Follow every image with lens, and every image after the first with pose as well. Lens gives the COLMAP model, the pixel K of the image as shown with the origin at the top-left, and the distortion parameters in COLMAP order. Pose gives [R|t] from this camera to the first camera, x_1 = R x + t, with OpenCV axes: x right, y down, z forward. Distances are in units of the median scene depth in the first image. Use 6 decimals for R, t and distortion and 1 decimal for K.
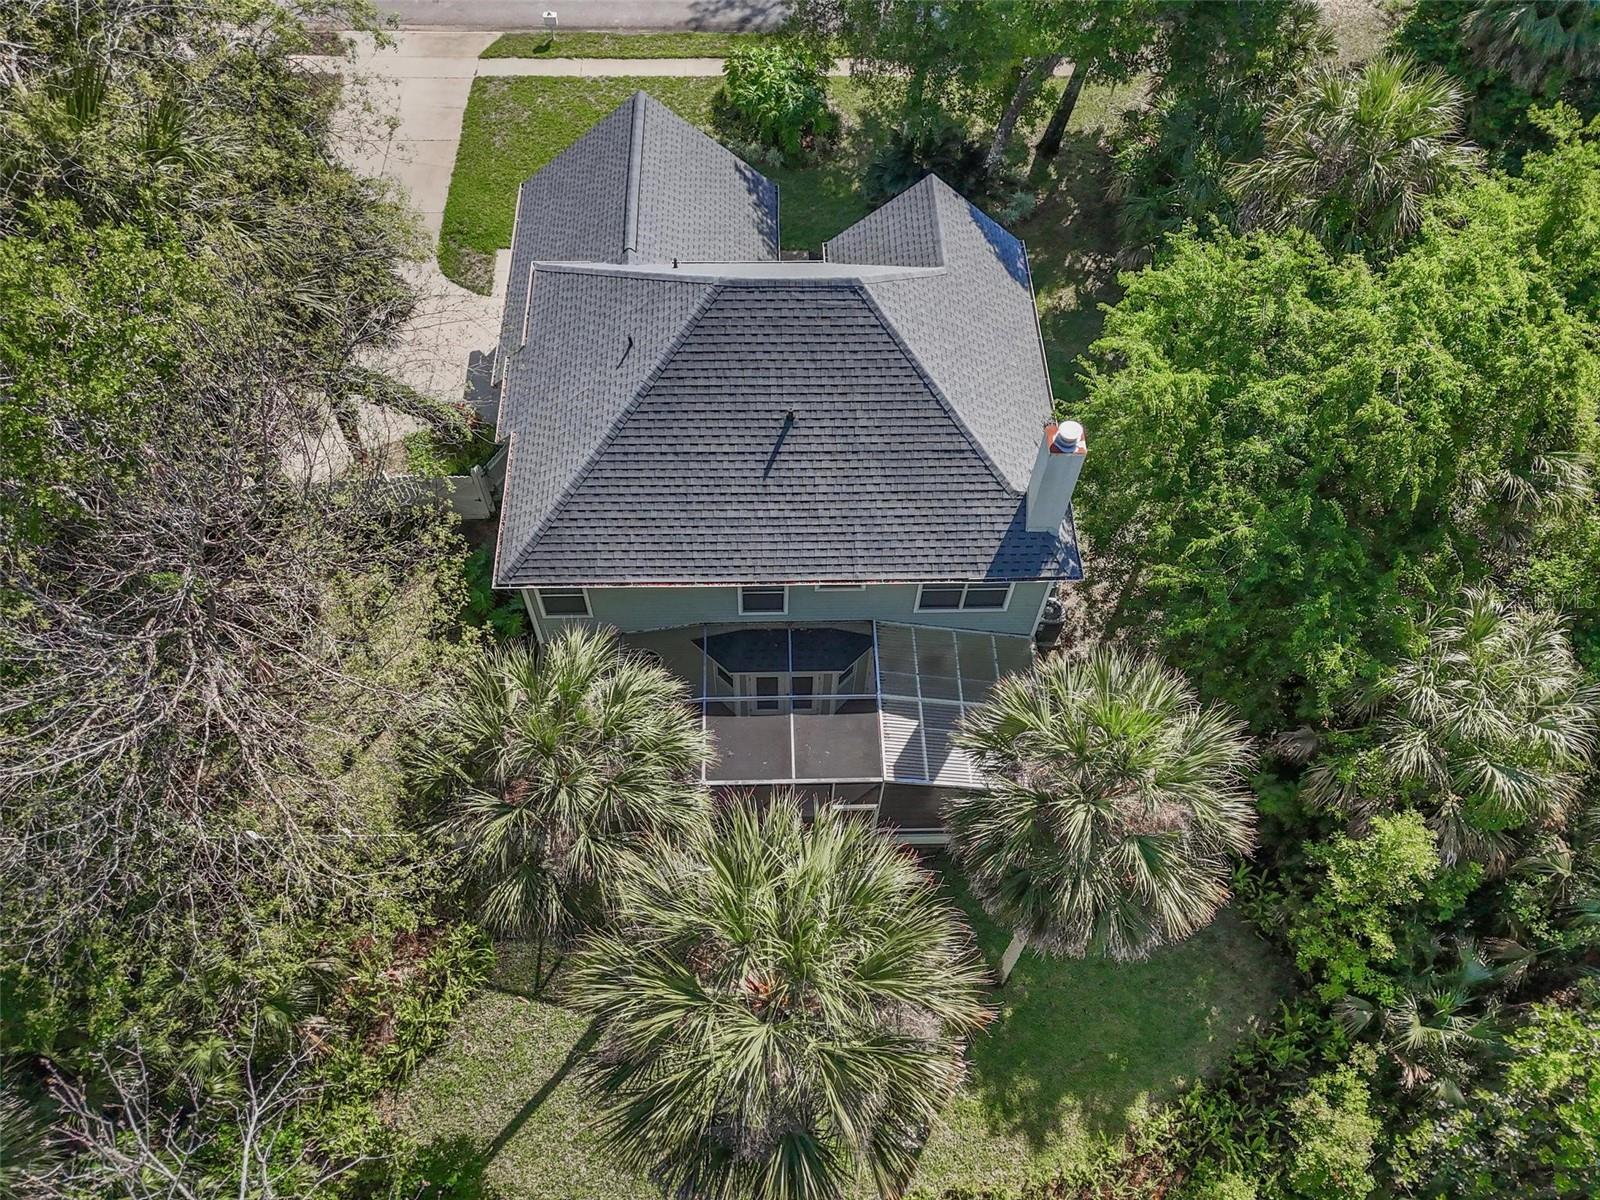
lens RADIAL K [[1177.7, 0, 806.5], [0, 1177.7, 600.8], [0, 0, 1]] dist [0.088574, -0.101537]
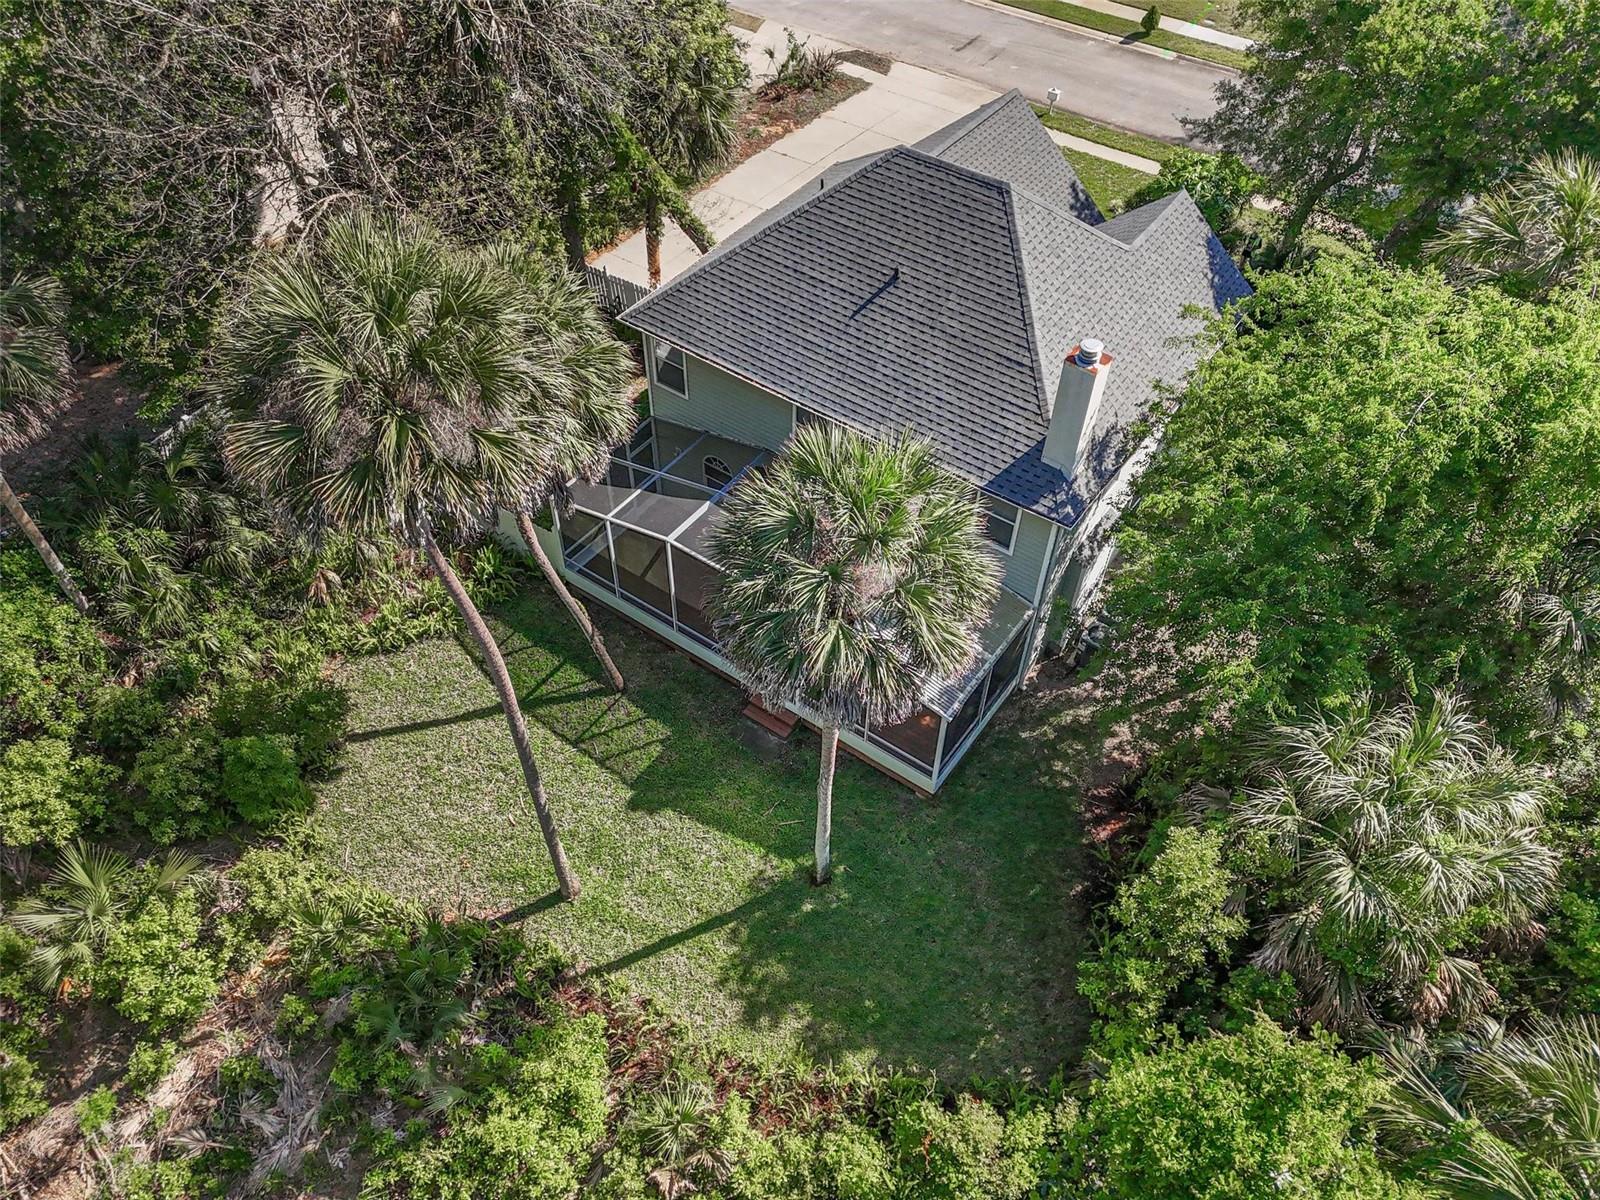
lens RADIAL K [[1177.7, 0, 806.5], [0, 1177.7, 600.8], [0, 0, 1]] dist [0.088574, -0.101537]
pose [[0.803140, 0.443420, -0.397926, 0.483006], [-0.508088, 0.858556, -0.068768, 0.215678], [0.311149, 0.257412, 0.914836, 0.053022]]
